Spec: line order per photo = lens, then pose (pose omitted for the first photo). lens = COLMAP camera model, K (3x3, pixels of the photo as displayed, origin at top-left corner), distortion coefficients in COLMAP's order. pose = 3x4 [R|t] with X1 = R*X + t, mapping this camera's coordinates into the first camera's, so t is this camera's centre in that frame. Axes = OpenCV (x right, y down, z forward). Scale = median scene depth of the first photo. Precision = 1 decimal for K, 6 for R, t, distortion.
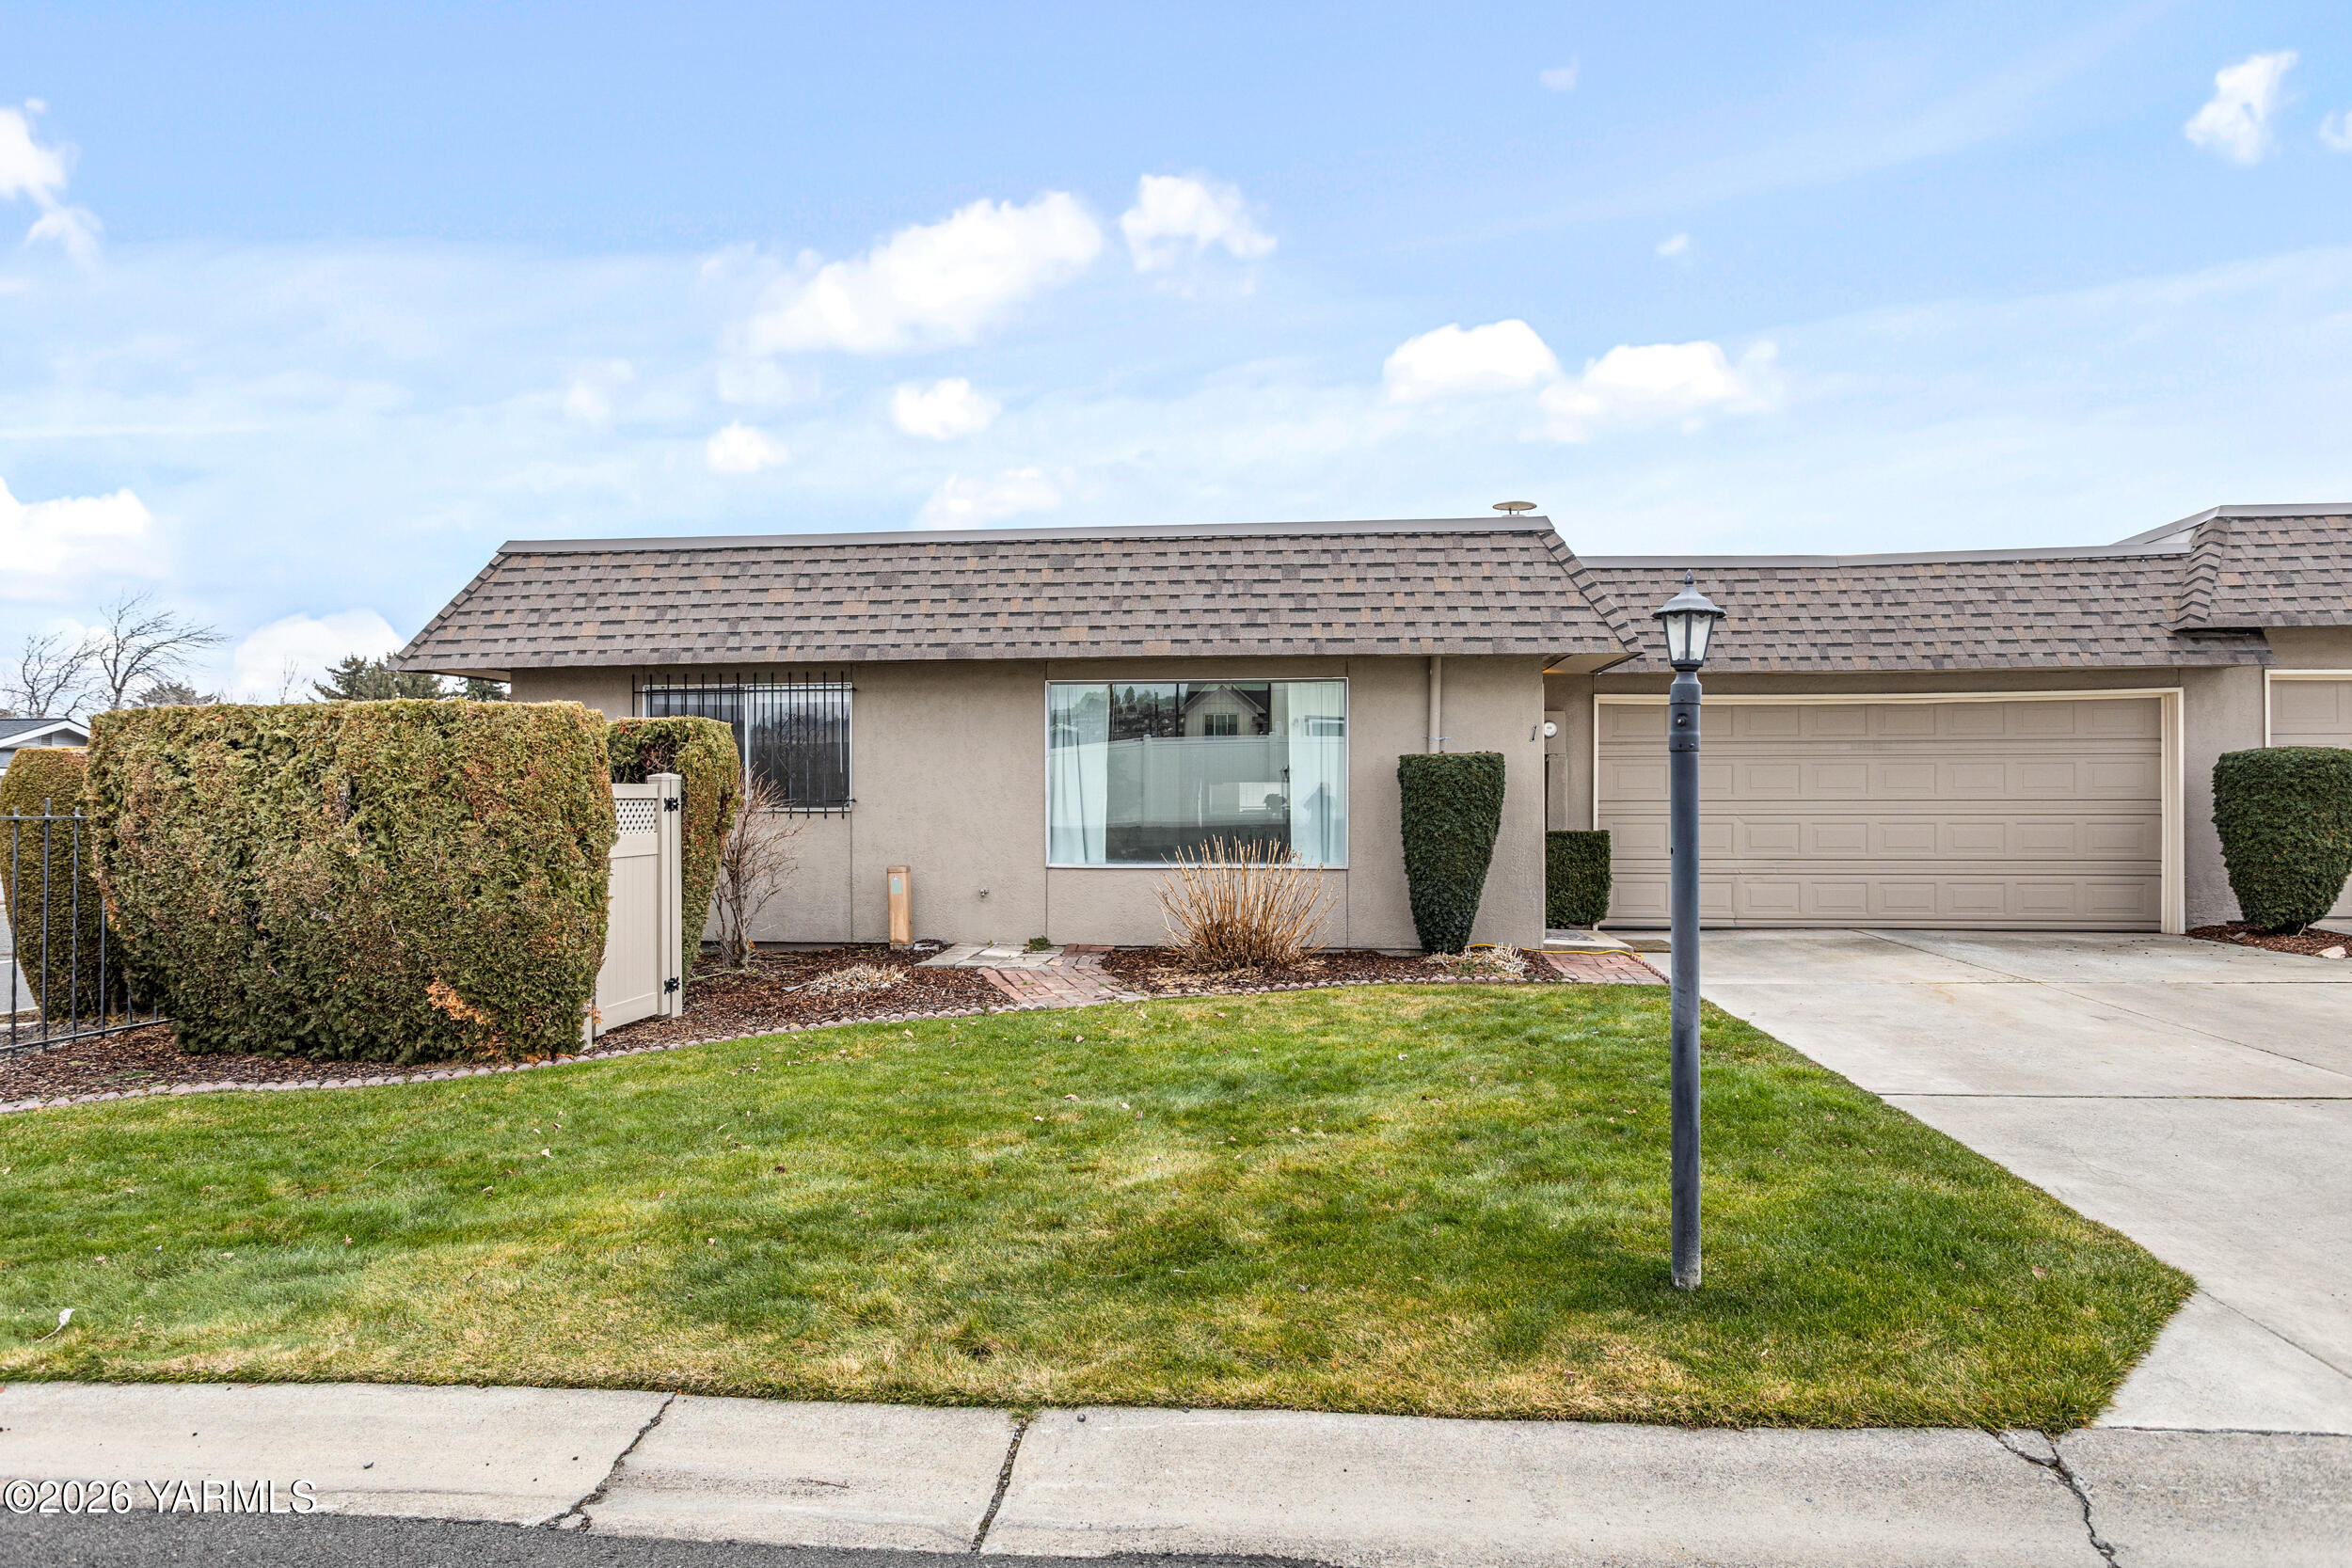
lens RADIAL K [[1370.1, 0, 1176.0], [0, 1370.1, 784.0], [0, 0, 1]] dist [-0.017403, 0.000291]
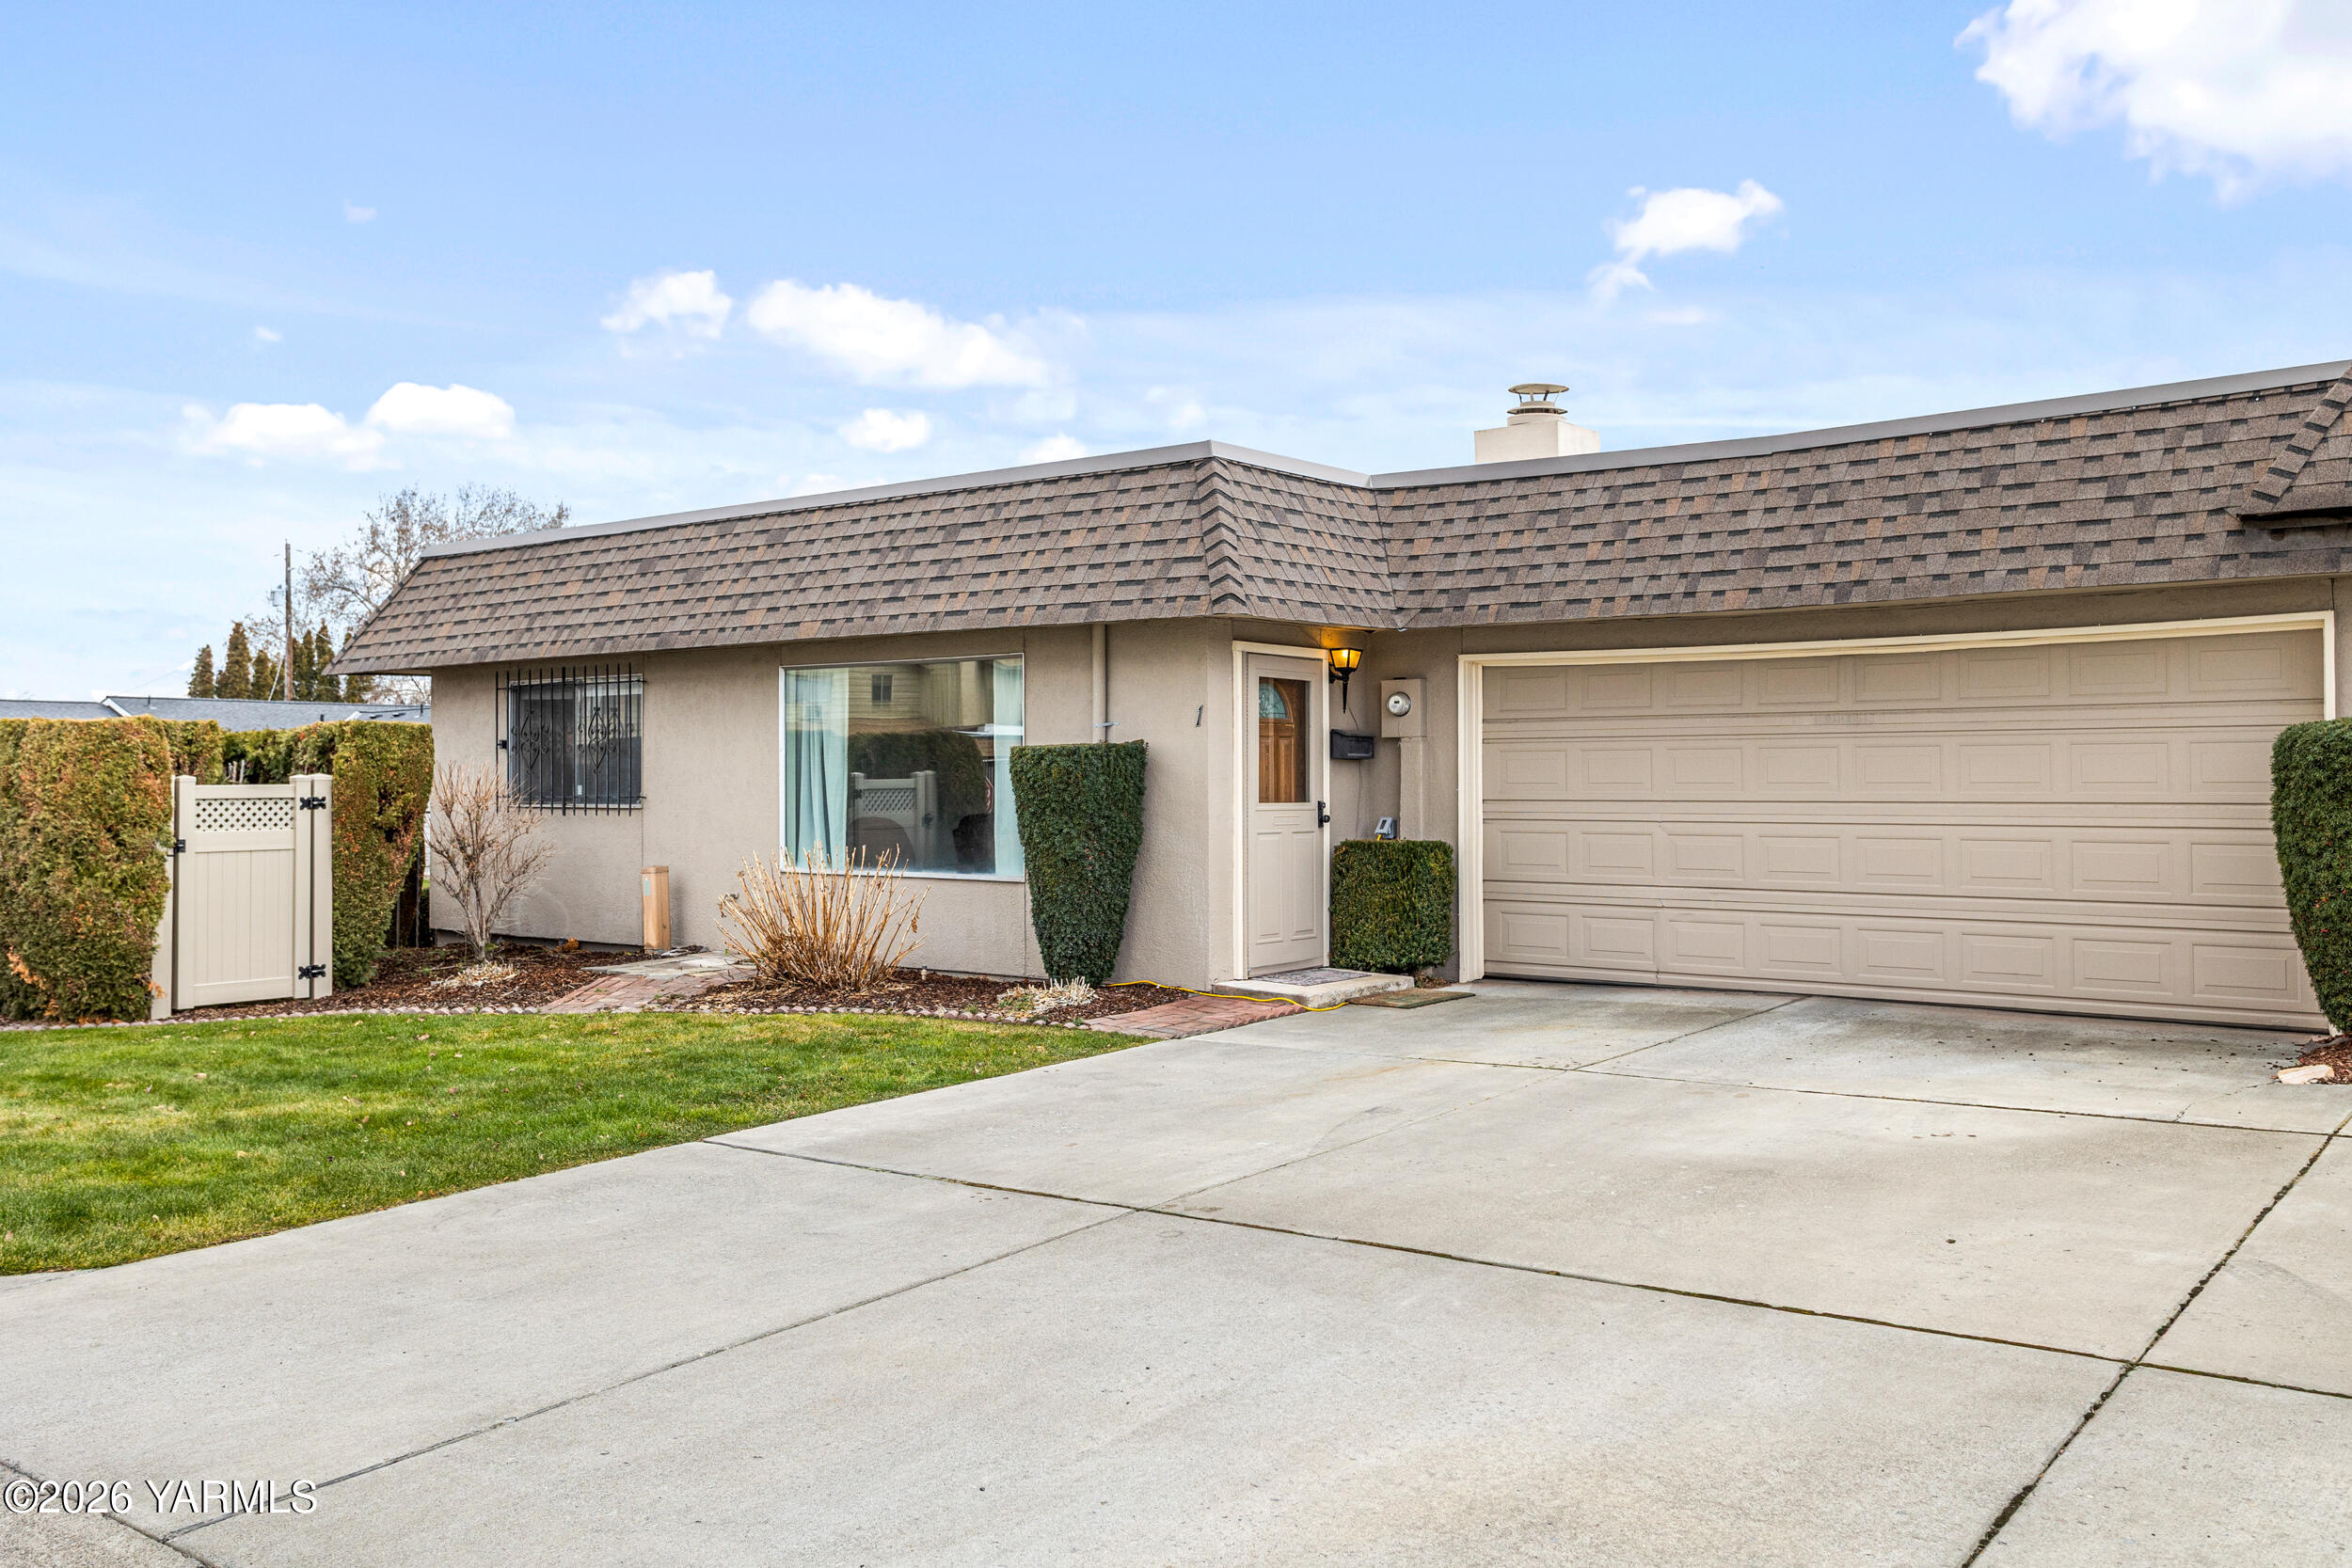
lens RADIAL K [[1938.8, 0, 1174.7], [0, 1938.8, 723.8], [0, 0, 1]] dist [0.007917, 0.002092]
pose [[0.852878, -0.015283, -0.521886, 0.783928], [0.006920, 0.999815, -0.017971, -0.012100], [0.522064, 0.011715, 0.852826, 0.037341]]
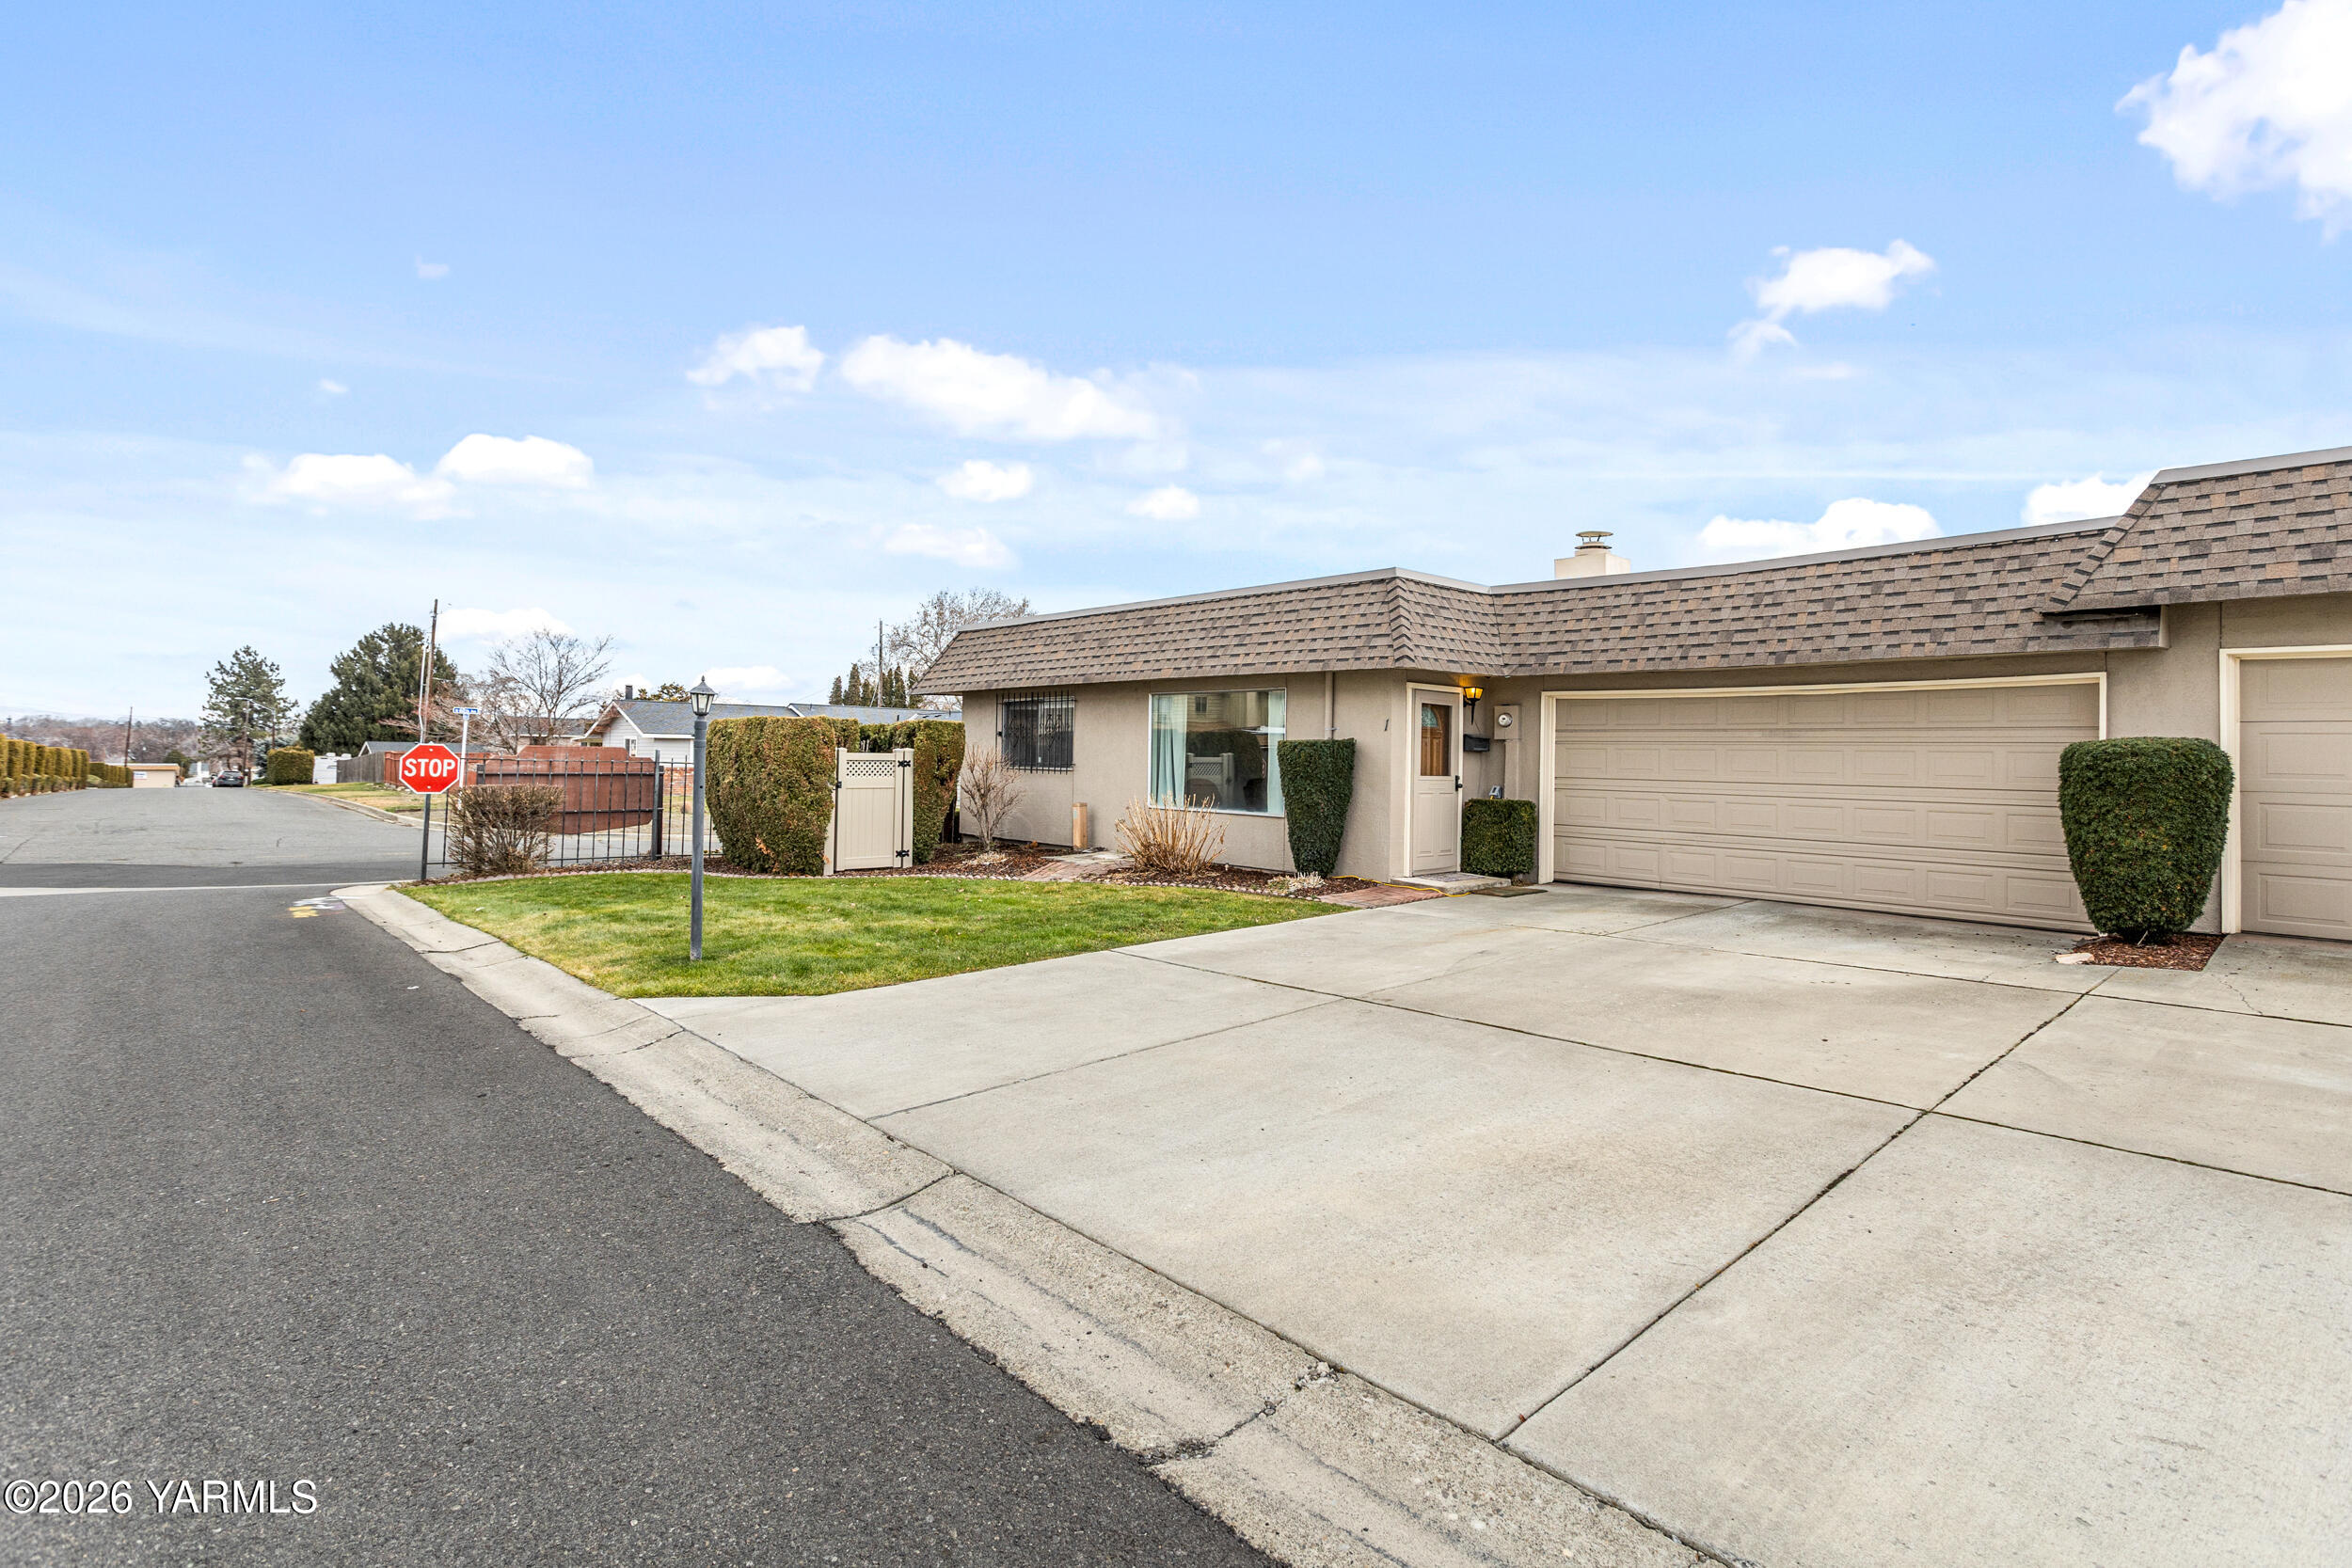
lens RADIAL K [[1141.6, 0, 1182.1], [0, 1141.6, 728.8], [0, 0, 1]] dist [0.002925, 0.000536]
pose [[0.755748, 0.000126, -0.654862, 0.809128], [-0.013190, 0.999800, -0.015031, -0.012901], [0.654729, 0.019997, 0.755599, -0.003466]]
